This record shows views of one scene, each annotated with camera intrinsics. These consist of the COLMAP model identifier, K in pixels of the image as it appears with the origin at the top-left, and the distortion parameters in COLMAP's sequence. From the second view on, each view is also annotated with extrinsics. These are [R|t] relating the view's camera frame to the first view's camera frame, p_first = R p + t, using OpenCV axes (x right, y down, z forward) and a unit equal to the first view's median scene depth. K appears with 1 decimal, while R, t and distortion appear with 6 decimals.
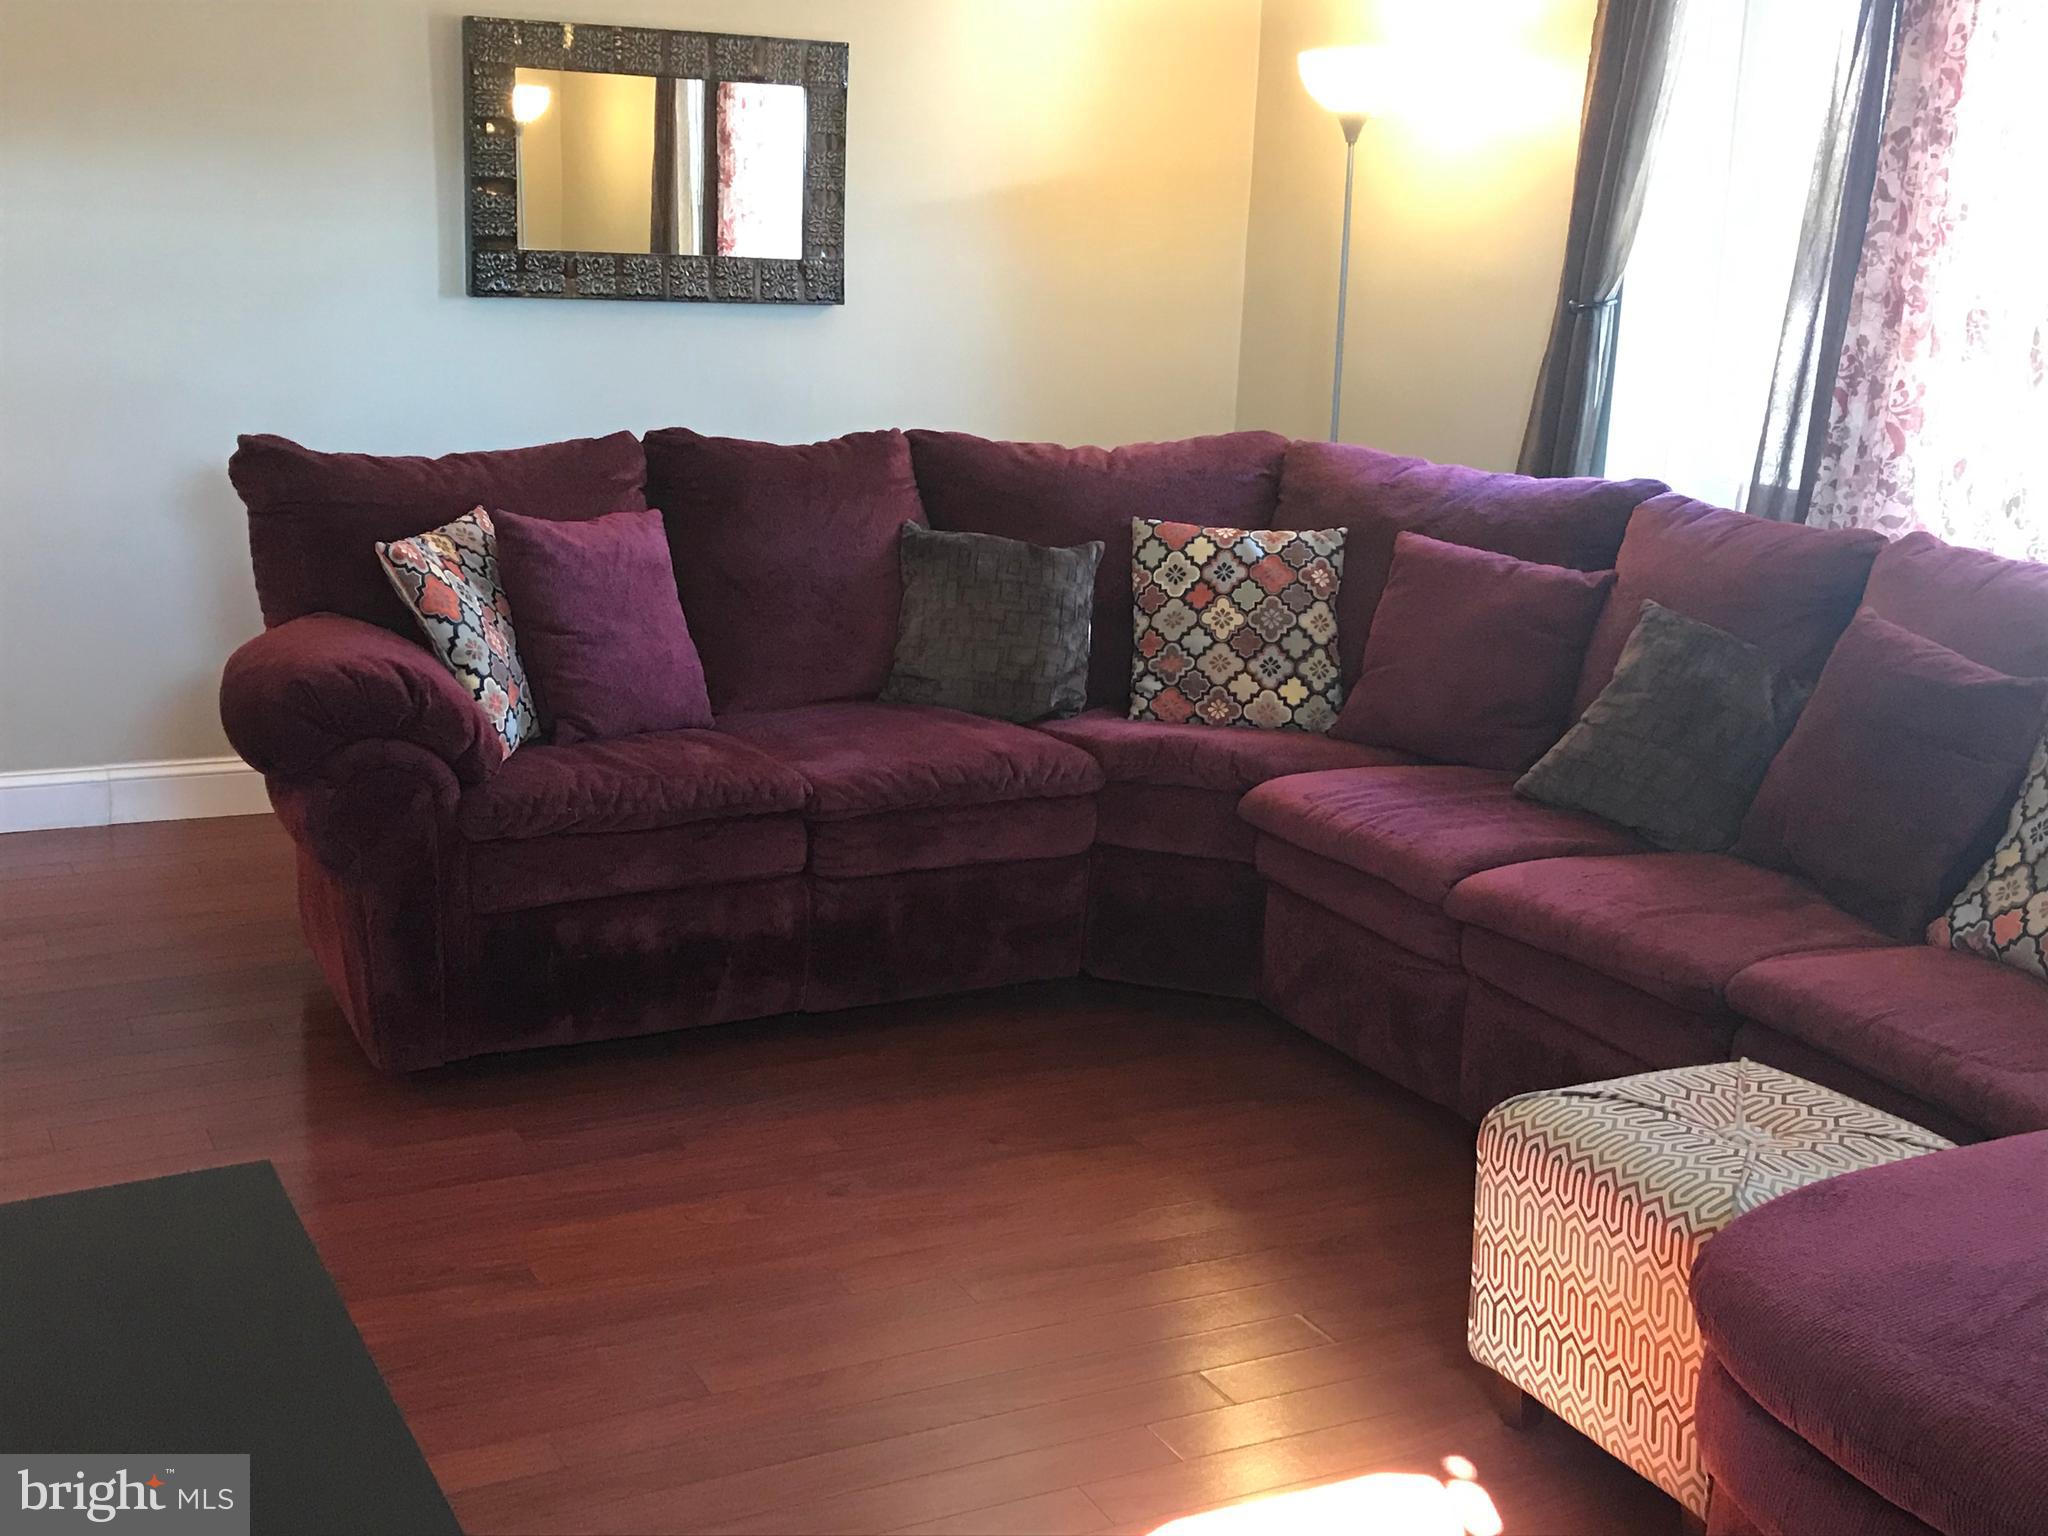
lens RADIAL K [[2333.4, 0, 1013.4], [0, 2333.4, 753.6], [0, 0, 1]] dist [0.177515, -0.667649]
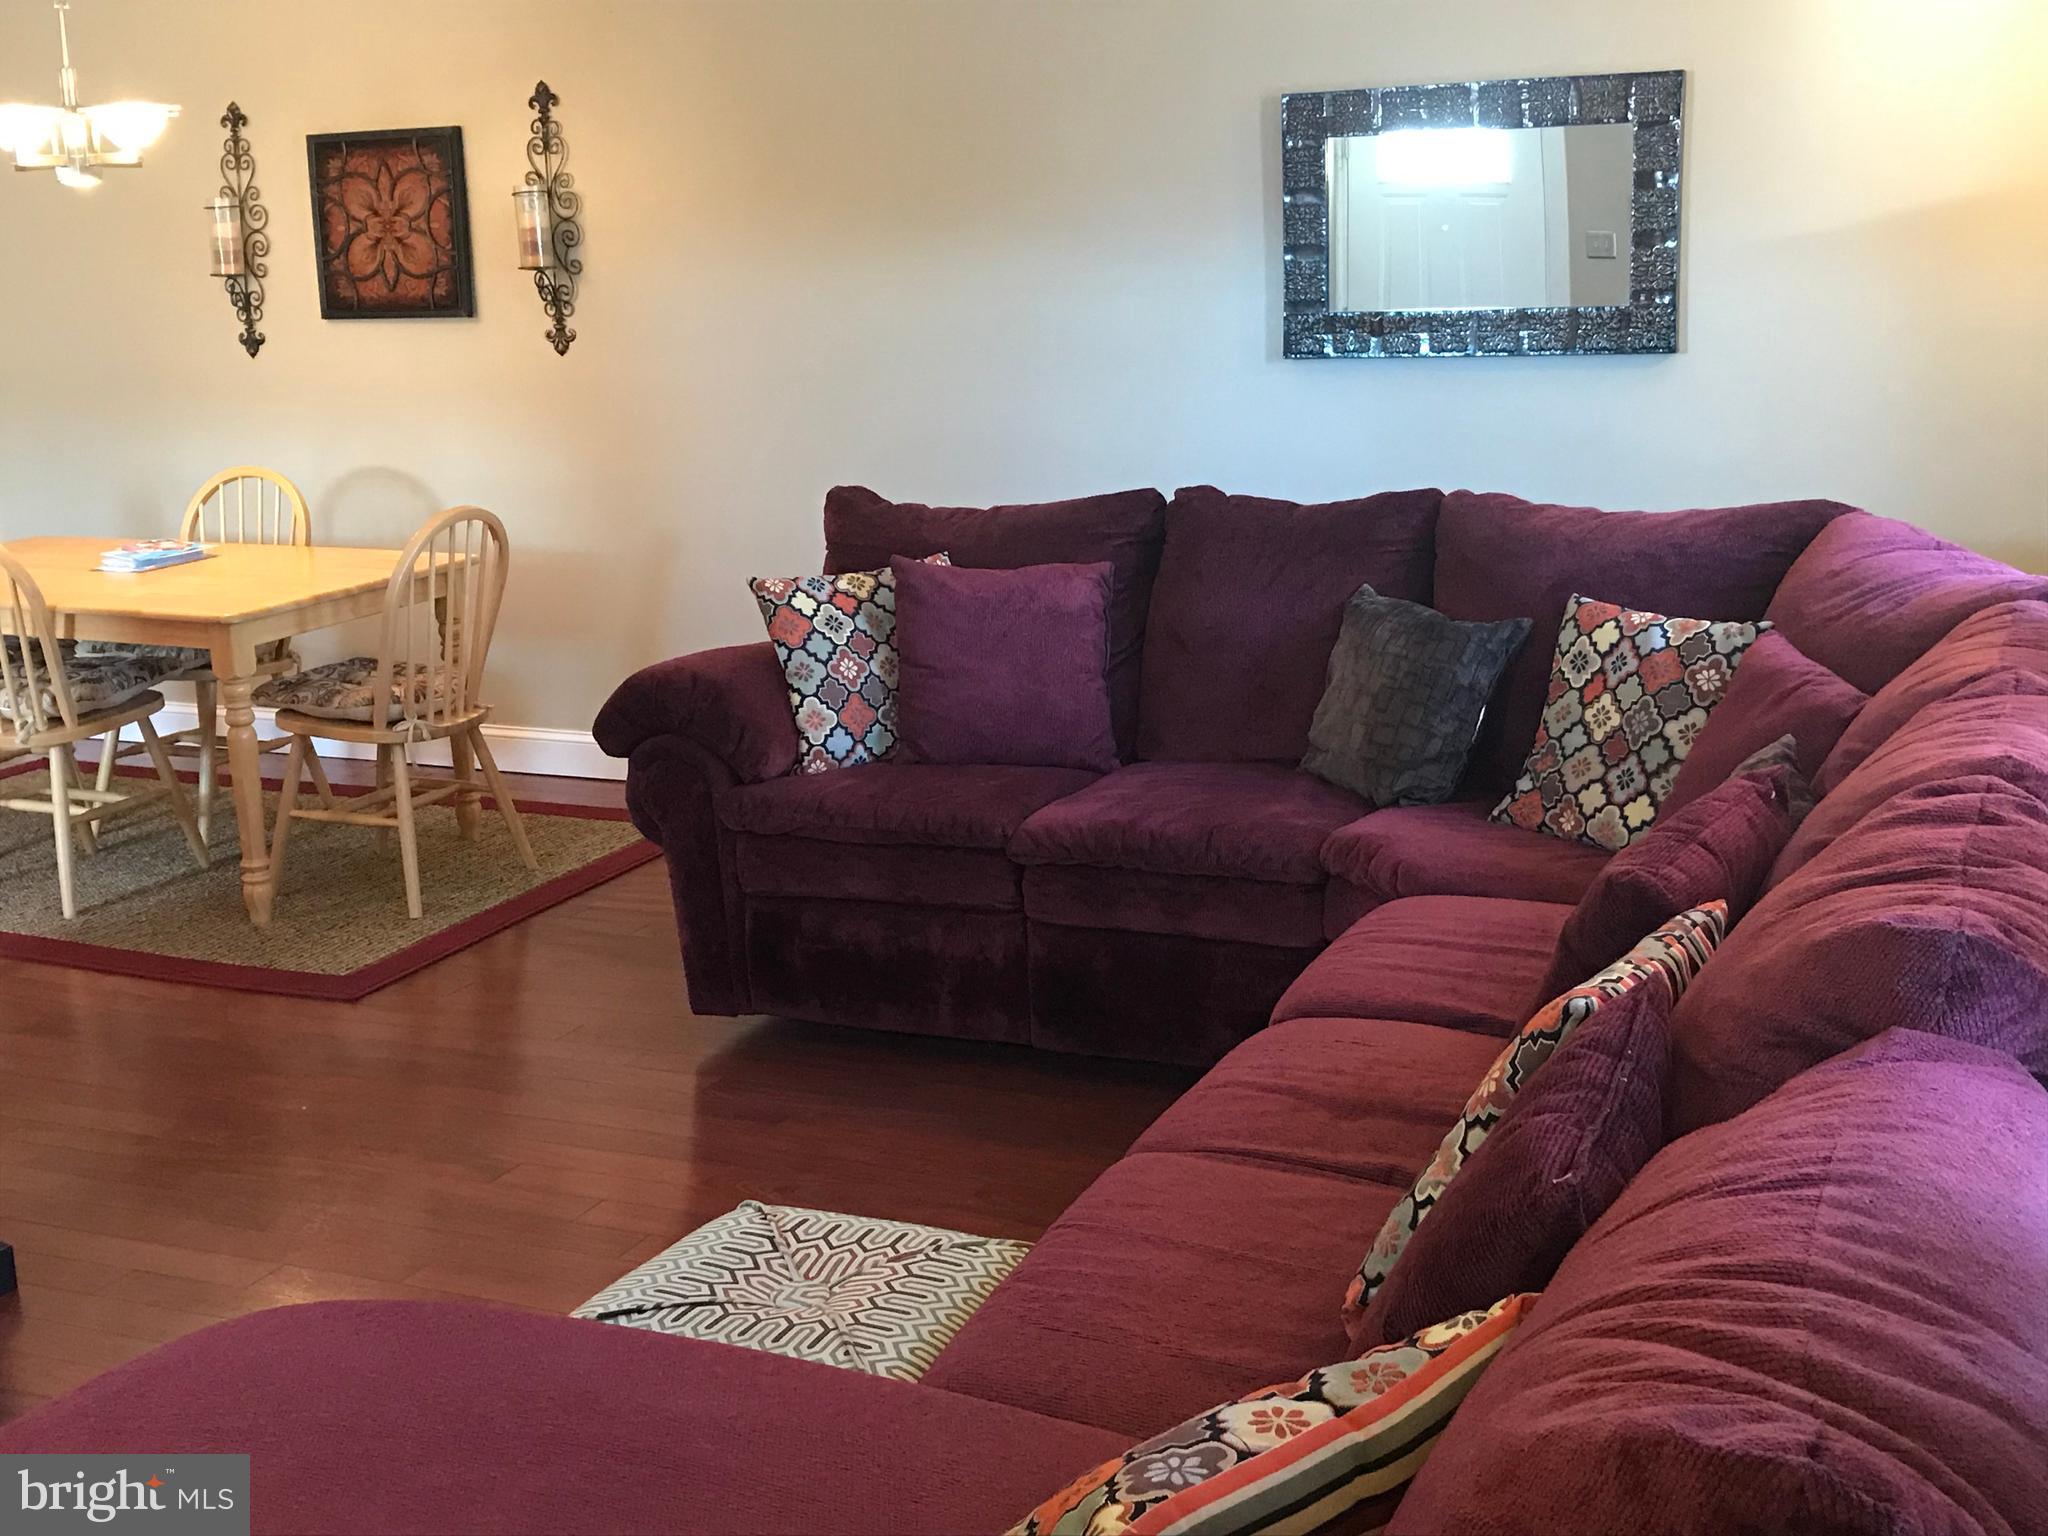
lens RADIAL K [[2333.4, 0, 1013.4], [0, 2333.4, 753.6], [0, 0, 1]] dist [0.177515, -0.667649]
pose [[0.625276, 0.107314, -0.772990, 0.624394], [-0.121112, 0.991843, 0.039729, -0.052996], [0.770949, 0.068777, 0.633173, 0.293757]]
